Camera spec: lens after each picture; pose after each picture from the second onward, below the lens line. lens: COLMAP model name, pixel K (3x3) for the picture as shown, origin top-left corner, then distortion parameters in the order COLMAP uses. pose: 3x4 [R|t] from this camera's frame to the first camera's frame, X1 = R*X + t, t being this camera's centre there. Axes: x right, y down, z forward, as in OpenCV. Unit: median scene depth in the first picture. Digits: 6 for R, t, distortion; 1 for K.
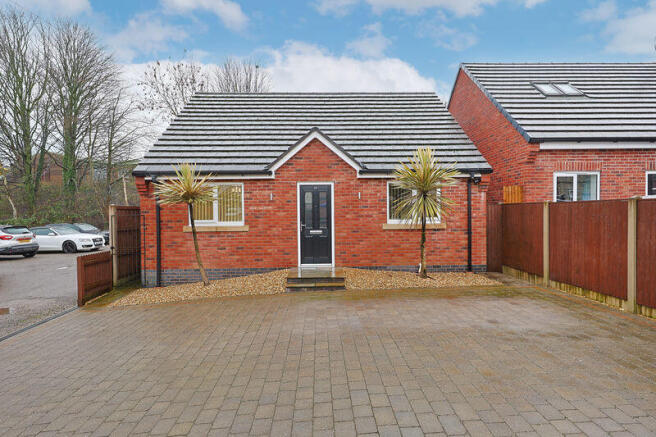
lens RADIAL K [[360.3, 0, 328.0], [0, 360.3, 218.5], [0, 0, 1]] dist [0.006175, 0.000772]
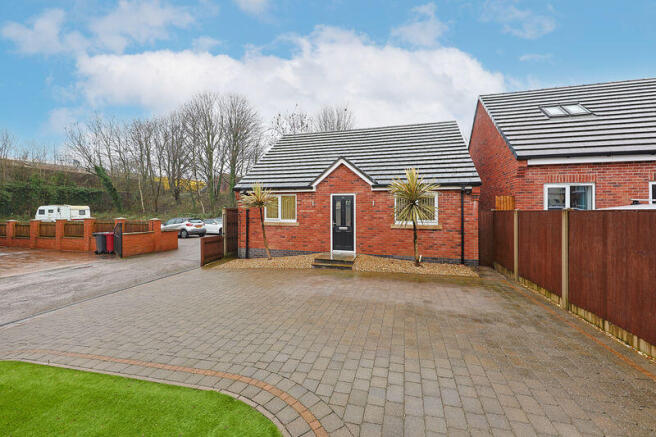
lens RADIAL K [[264.4, 0, 328.0], [0, 264.4, 212.4], [0, 0, 1]] dist [0.000974, 0.000073]
pose [[0.952049, 0.017528, -0.305444, 0.233588], [-0.022436, 0.999669, -0.012564, -0.011325], [0.305123, 0.018815, 0.952127, -0.020078]]
